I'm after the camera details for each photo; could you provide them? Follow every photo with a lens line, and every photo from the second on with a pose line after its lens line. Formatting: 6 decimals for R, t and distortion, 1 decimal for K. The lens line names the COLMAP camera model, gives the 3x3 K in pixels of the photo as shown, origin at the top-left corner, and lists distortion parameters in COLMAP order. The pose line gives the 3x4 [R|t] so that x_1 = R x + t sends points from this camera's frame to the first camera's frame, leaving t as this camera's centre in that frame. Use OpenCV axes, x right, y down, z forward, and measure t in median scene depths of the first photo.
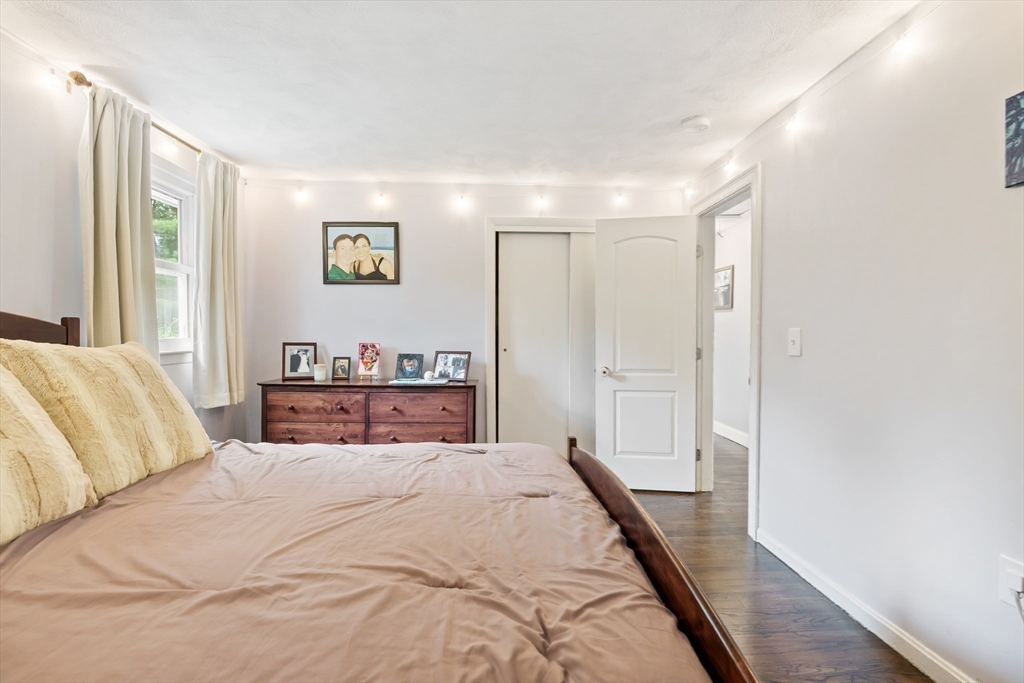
lens RADIAL K [[467.9, 0, 518.4], [0, 467.9, 341.5], [0, 0, 1]] dist [-0.007681, 0.002534]
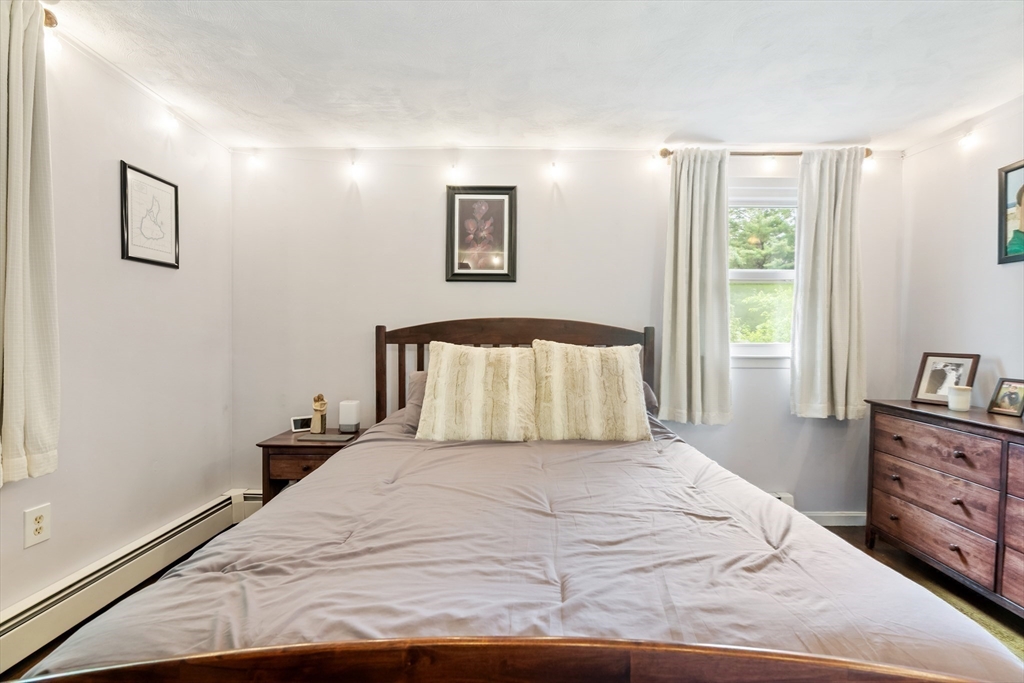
lens RADIAL K [[467.9, 0, 519.3], [0, 467.9, 342.0], [0, 0, 1]] dist [-0.007681, 0.002534]
pose [[-0.054305, 0.007256, -0.998498, 0.295375], [-0.023989, 0.999676, 0.008569, -0.005395], [0.998236, 0.024418, -0.054113, 0.422802]]
